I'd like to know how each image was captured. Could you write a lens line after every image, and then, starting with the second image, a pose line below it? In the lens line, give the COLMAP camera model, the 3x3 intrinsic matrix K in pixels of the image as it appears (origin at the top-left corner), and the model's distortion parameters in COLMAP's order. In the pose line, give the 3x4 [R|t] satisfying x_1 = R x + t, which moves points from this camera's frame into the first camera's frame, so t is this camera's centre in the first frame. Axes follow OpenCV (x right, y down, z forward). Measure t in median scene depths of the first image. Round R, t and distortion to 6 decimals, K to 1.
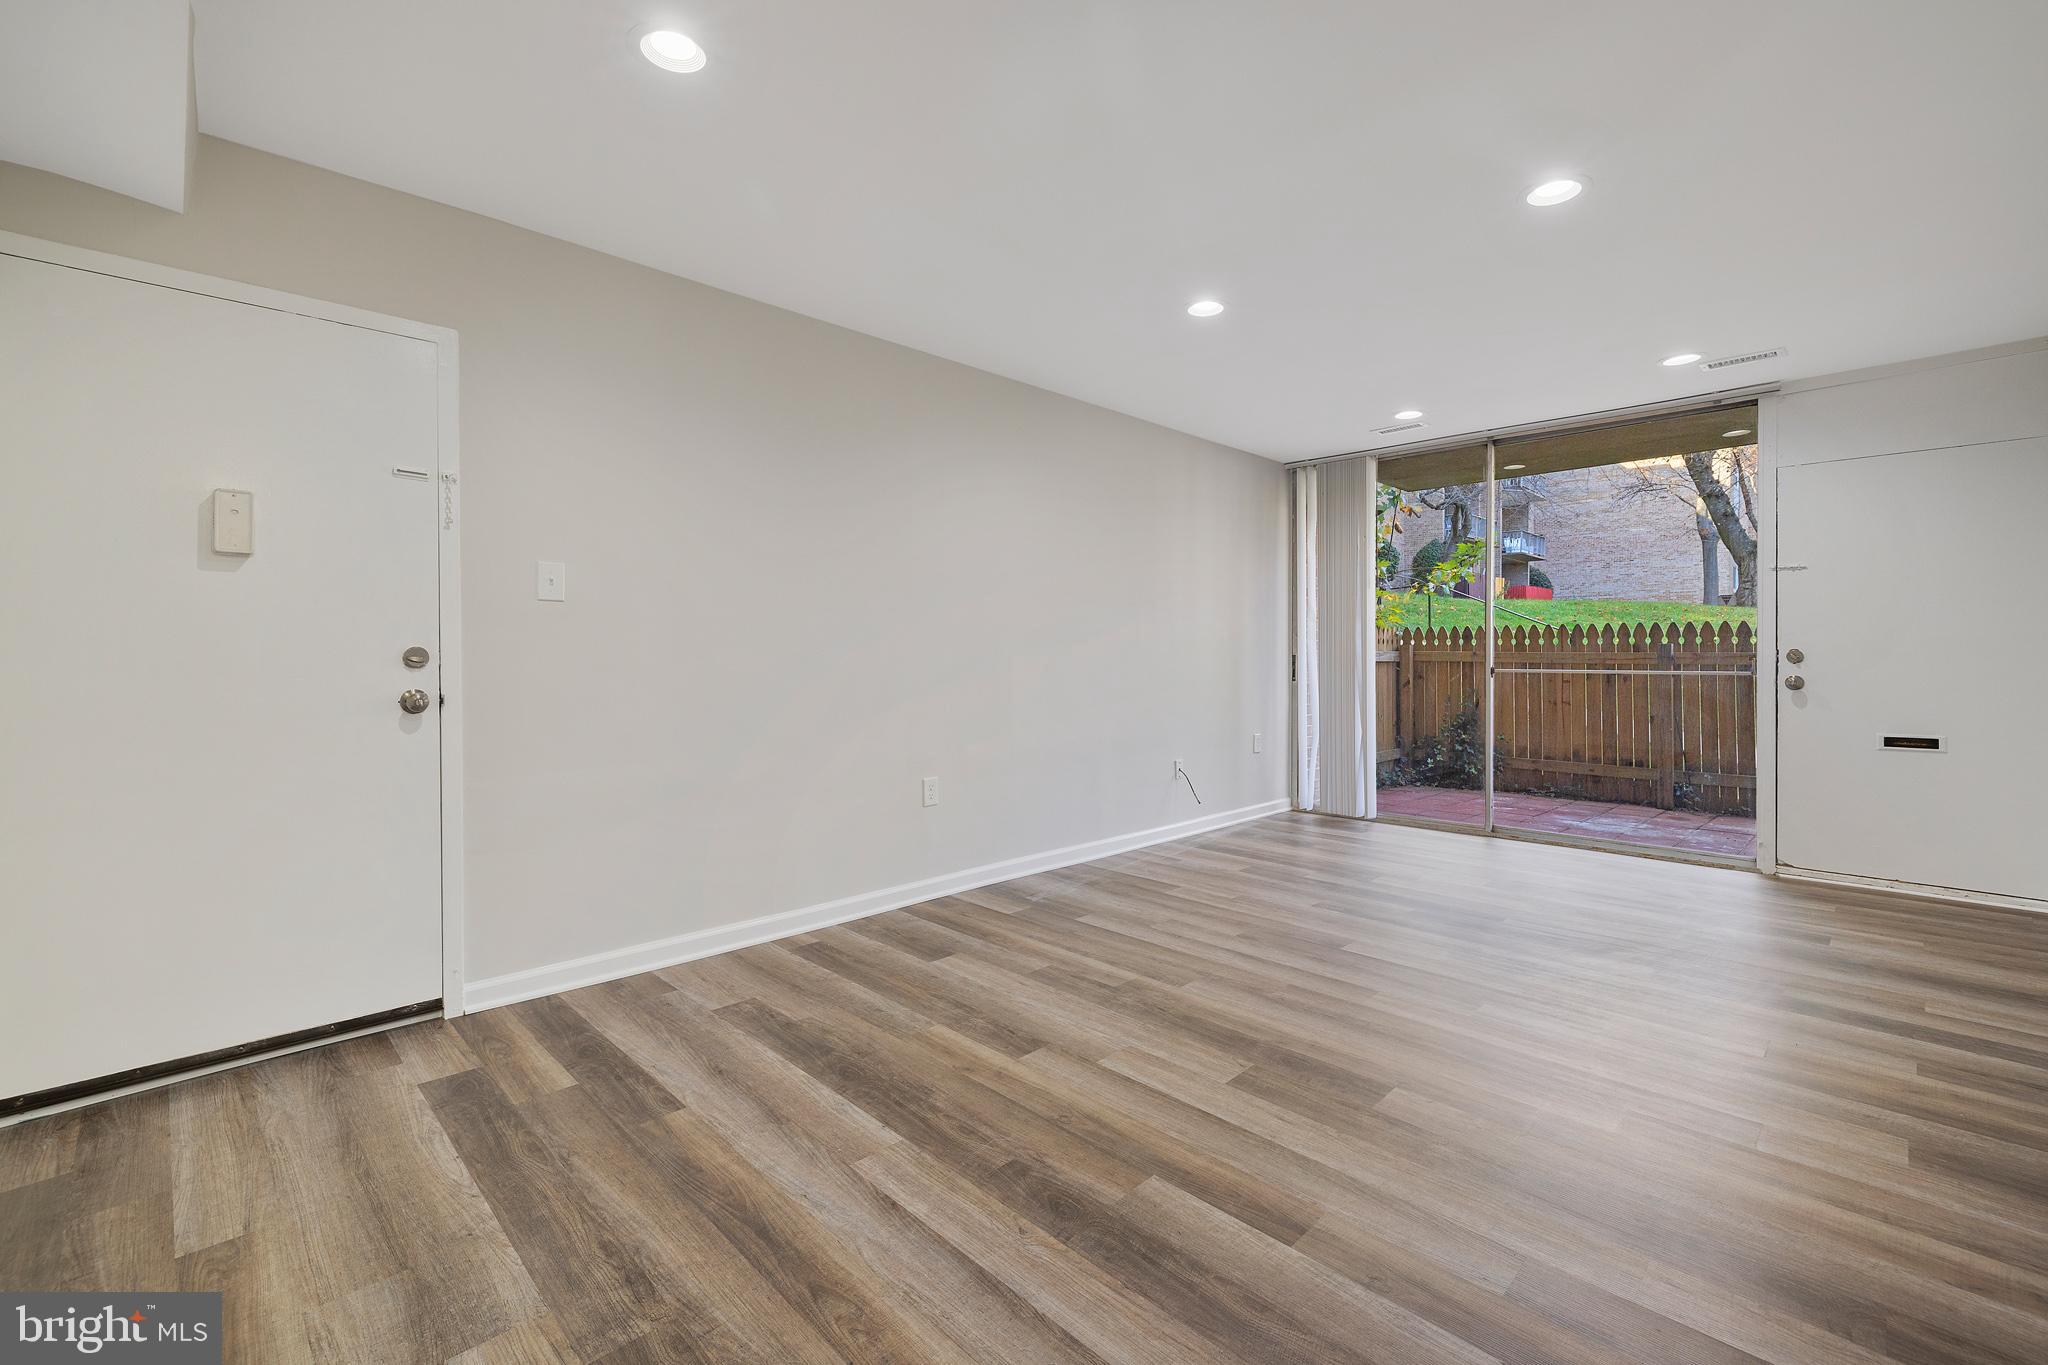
lens RADIAL K [[868.5, 0, 1019.7], [0, 868.5, 676.3], [0, 0, 1]] dist [0.007966, -0.000006]
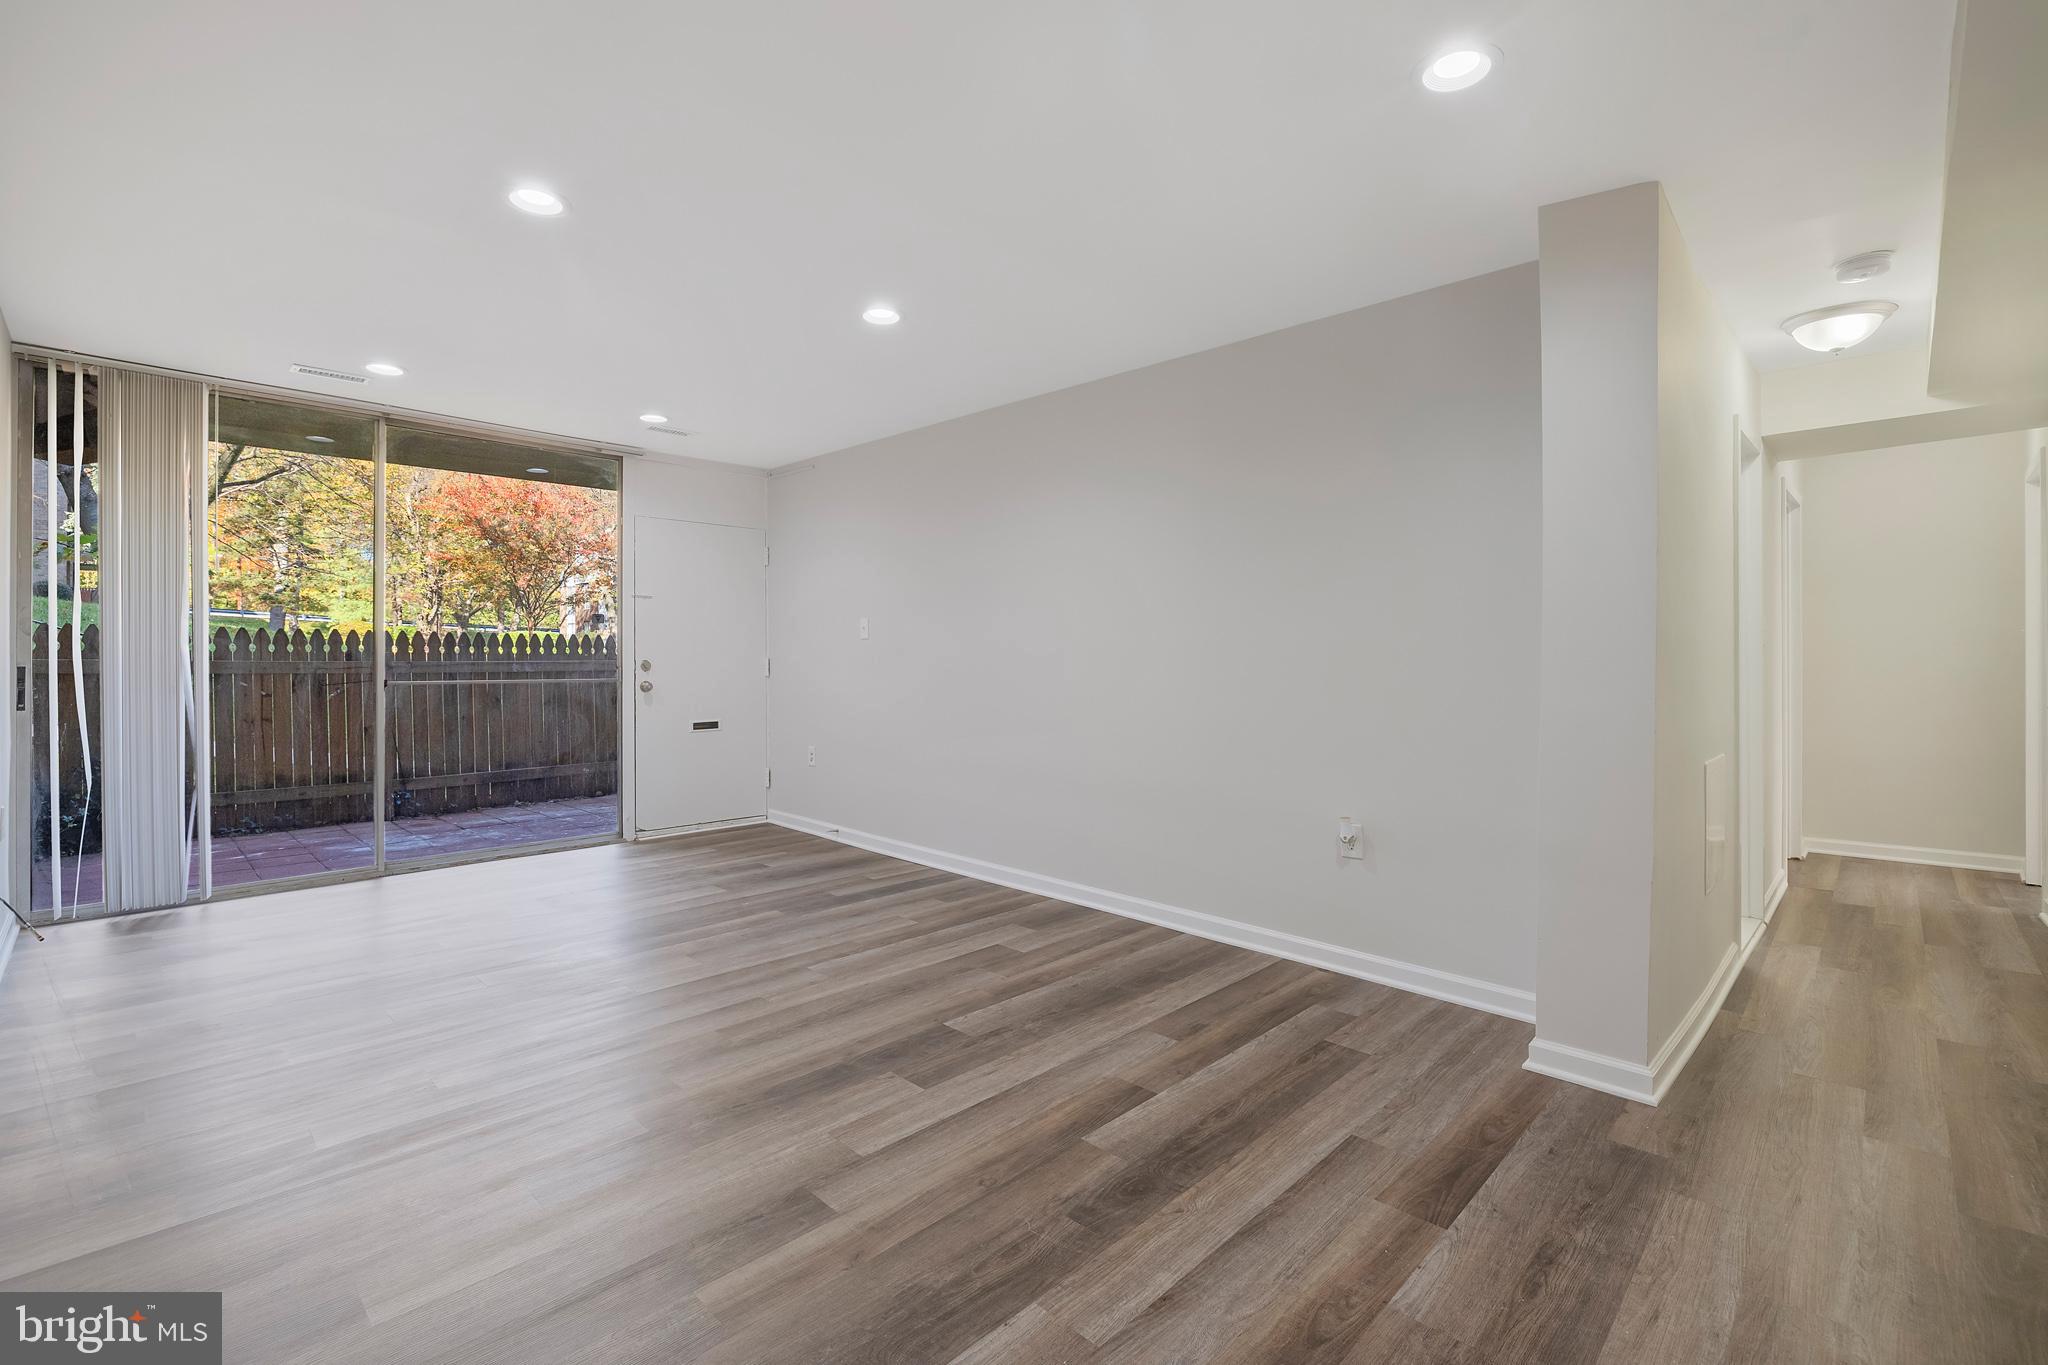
lens RADIAL K [[904.8, 0, 1009.6], [0, 904.8, 661.9], [0, 0, 1]] dist [-0.011702, 0.003144]
pose [[-0.011910, -0.000976, 0.999929, -0.636243], [0.024042, 0.999710, 0.001262, -0.024391], [-0.999640, 0.024055, -0.011883, 0.698298]]
